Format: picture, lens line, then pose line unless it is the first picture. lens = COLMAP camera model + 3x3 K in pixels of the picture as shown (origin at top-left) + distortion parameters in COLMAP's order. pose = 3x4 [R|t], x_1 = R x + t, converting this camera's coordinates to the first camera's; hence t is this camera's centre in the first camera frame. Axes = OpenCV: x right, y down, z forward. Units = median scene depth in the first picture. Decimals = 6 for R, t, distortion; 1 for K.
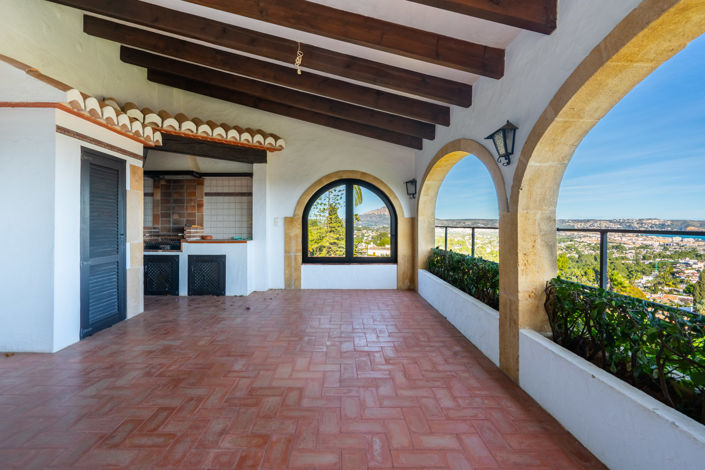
lens RADIAL K [[329.8, 0, 349.5], [0, 329.8, 220.8], [0, 0, 1]] dist [-0.000449, -0.000327]
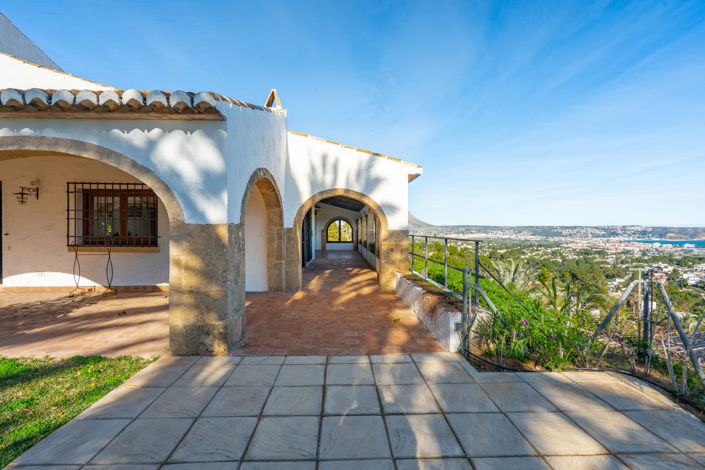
lens RADIAL K [[329.8, 0, 349.5], [0, 329.8, 220.8], [0, 0, 1]] dist [-0.000449, -0.000327]
pose [[0.999981, 0.001836, 0.005910, 0.087409], [-0.001727, 0.999830, -0.018368, -0.042586], [-0.005943, 0.018357, 0.999814, -2.649121]]
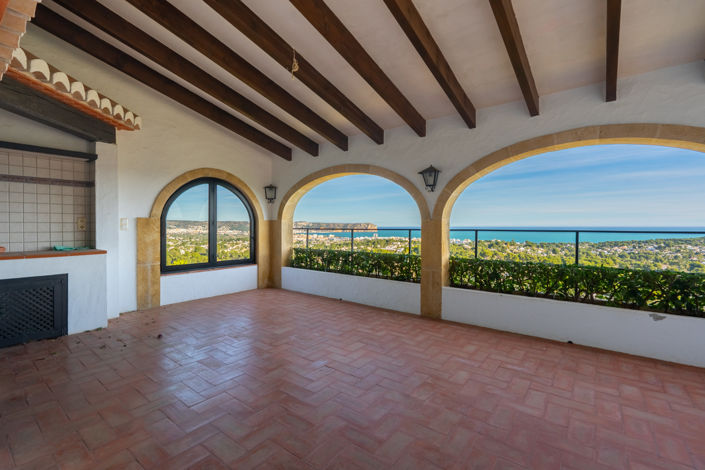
lens RADIAL K [[319.6, 0, 353.6], [0, 319.6, 225.9], [0, 0, 1]] dist [0.000283, -0.000003]
pose [[0.615487, 0.000513, 0.788147, -0.497821], [-0.009565, 0.999931, 0.006819, -0.002164], [-0.788089, -0.011736, 0.615449, 0.143663]]
